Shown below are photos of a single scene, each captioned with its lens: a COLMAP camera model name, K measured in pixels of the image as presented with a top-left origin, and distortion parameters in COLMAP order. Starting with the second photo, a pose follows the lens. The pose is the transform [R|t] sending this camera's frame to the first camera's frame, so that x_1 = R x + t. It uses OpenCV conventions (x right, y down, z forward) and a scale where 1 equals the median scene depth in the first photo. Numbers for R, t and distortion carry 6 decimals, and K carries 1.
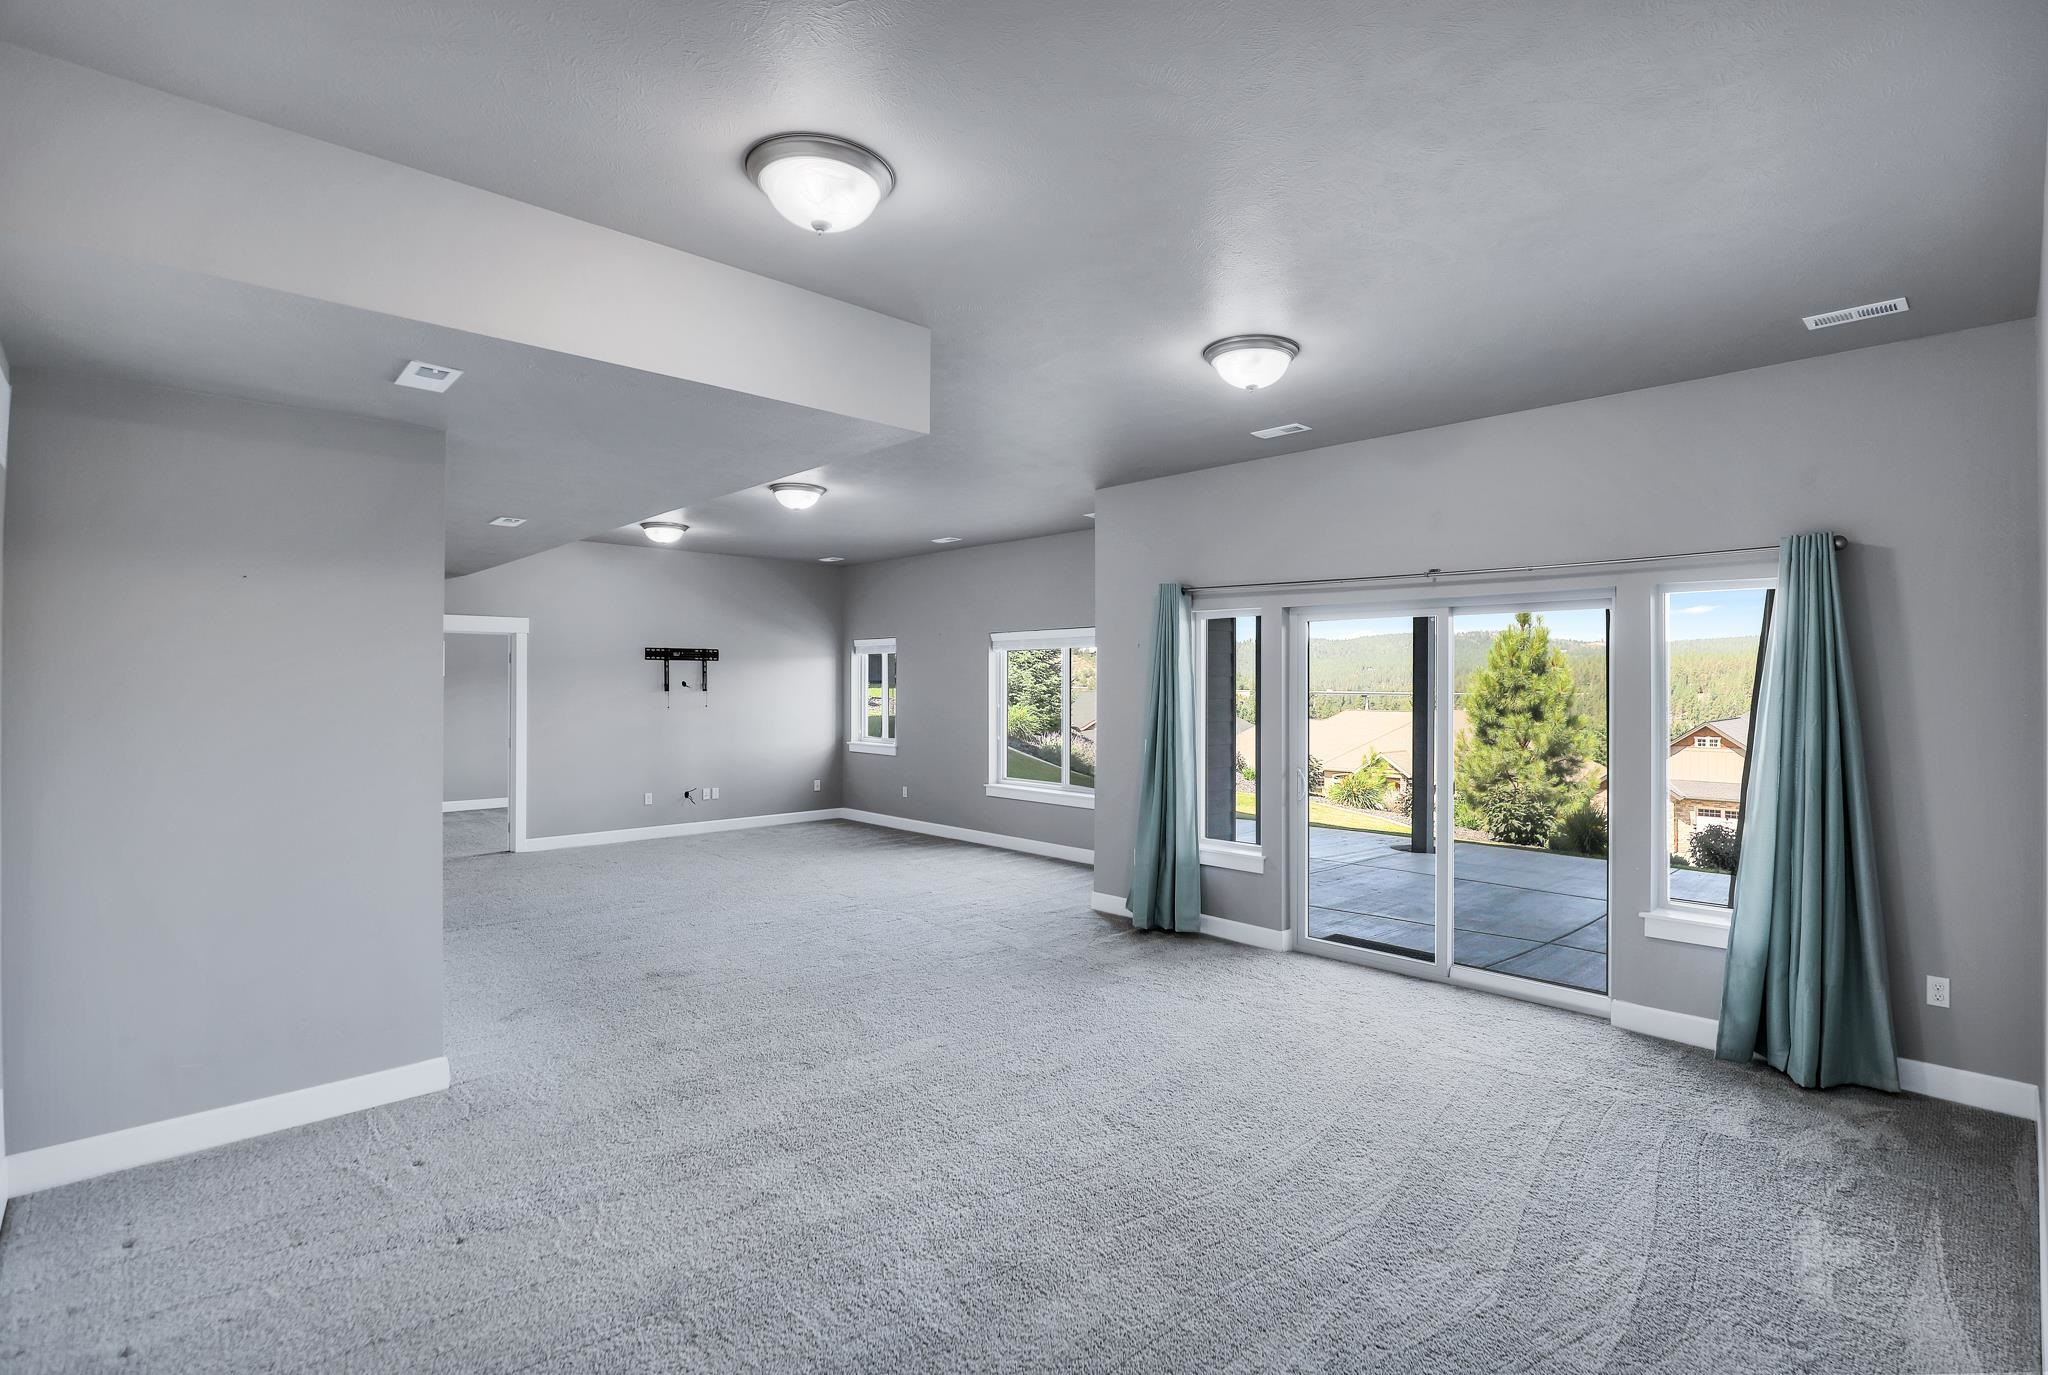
lens RADIAL K [[1001.4, 0, 1022.7], [0, 1001.4, 694.7], [0, 0, 1]] dist [0.004641, -0.000567]
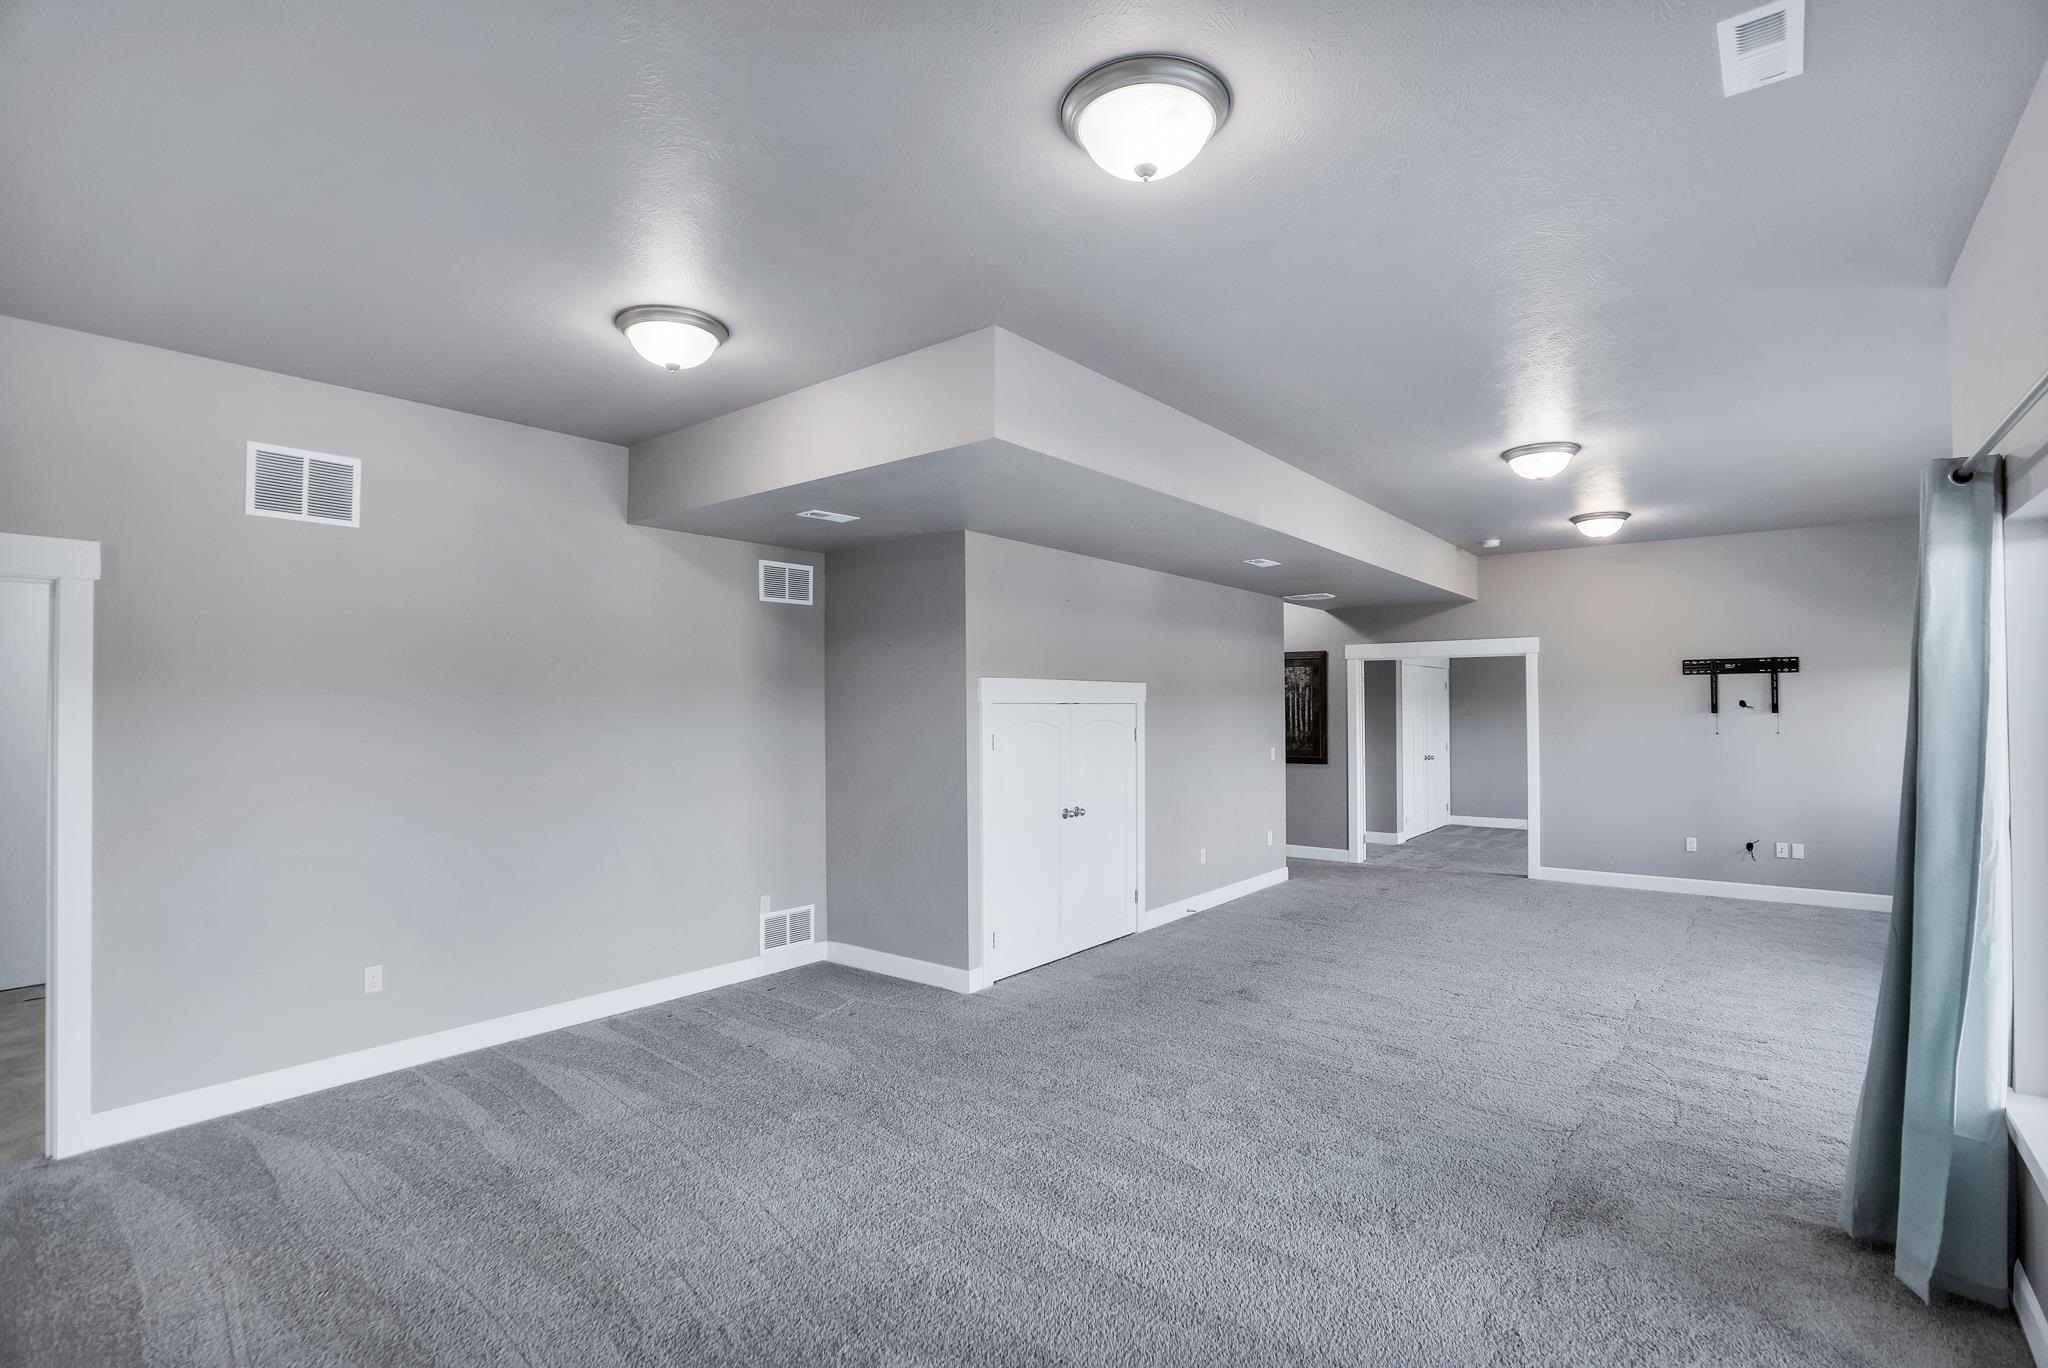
lens RADIAL K [[938.6, 0, 1023.9], [0, 938.6, 685.6], [0, 0, 1]] dist [-0.016012, 0.001312]
pose [[0.161582, -0.025258, -0.986536, 0.292999], [-0.006325, 0.999625, -0.026630, -0.002167], [0.986839, 0.010543, 0.161362, 0.338613]]
